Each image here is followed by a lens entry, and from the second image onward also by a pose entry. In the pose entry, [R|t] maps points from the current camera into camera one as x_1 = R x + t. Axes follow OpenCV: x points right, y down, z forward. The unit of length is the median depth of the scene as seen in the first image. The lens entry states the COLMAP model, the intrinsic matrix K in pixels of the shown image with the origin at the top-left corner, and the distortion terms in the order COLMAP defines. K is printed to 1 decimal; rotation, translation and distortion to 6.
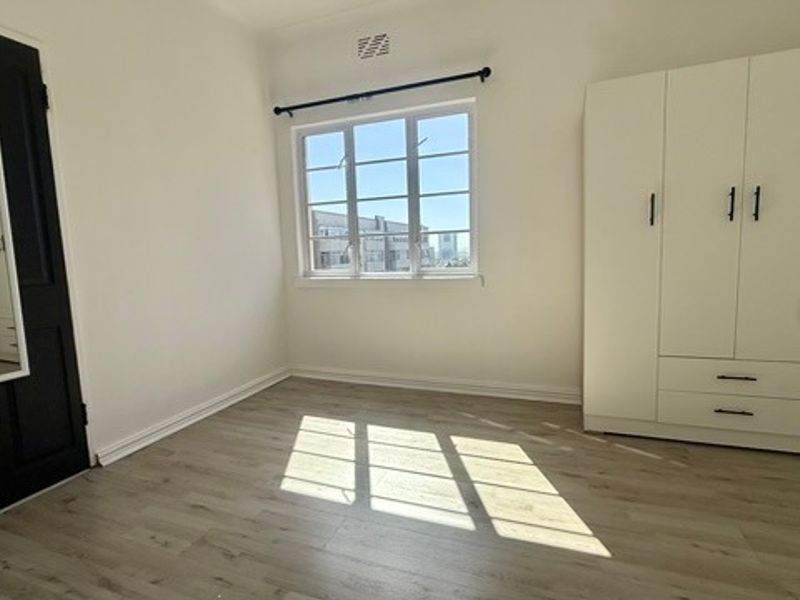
lens RADIAL K [[421.5, 0, 399.4], [0, 421.5, 300.8], [0, 0, 1]] dist [0.001554, 0.002316]
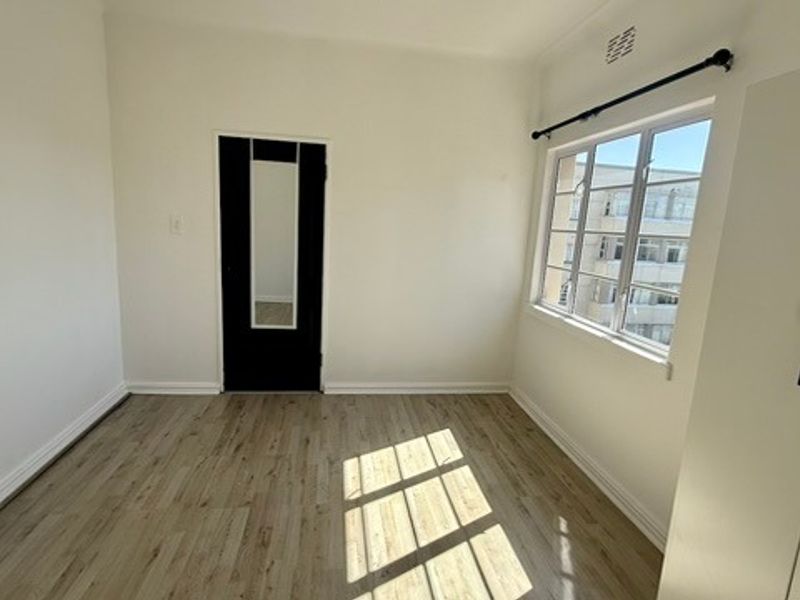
lens RADIAL K [[427.4, 0, 398.4], [0, 427.4, 300.2], [0, 0, 1]] dist [0.004504, 0.000859]
pose [[0.484179, 0.218291, -0.847302, 0.580627], [-0.174031, 0.973057, 0.151241, -0.200017], [0.857487, 0.074229, 0.509123, 0.284494]]
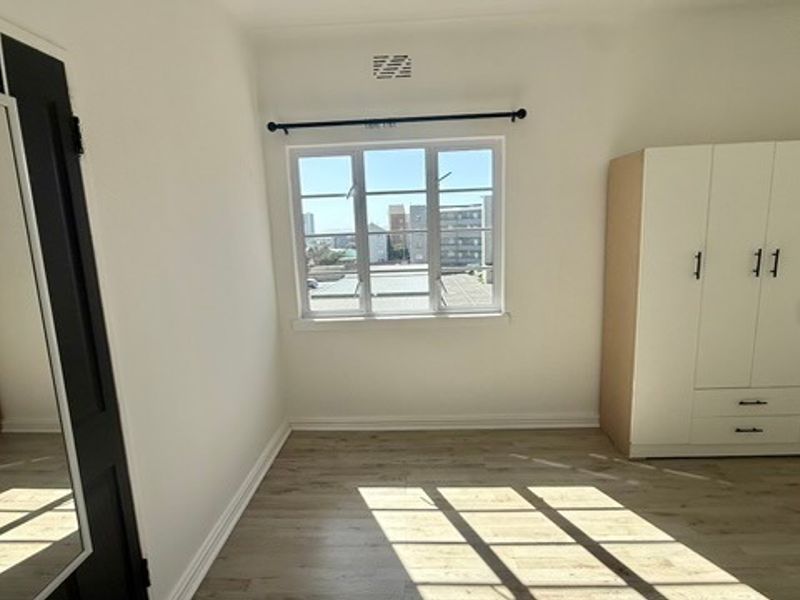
lens RADIAL K [[419.3, 0, 399.8], [0, 419.3, 301.4], [0, 0, 1]] dist [0.000382, 0.000869]
pose [[0.945736, -0.057219, 0.319858, -0.396750], [0.044103, 0.997868, 0.048106, -0.157886], [-0.321929, -0.031389, 0.946243, 0.141388]]
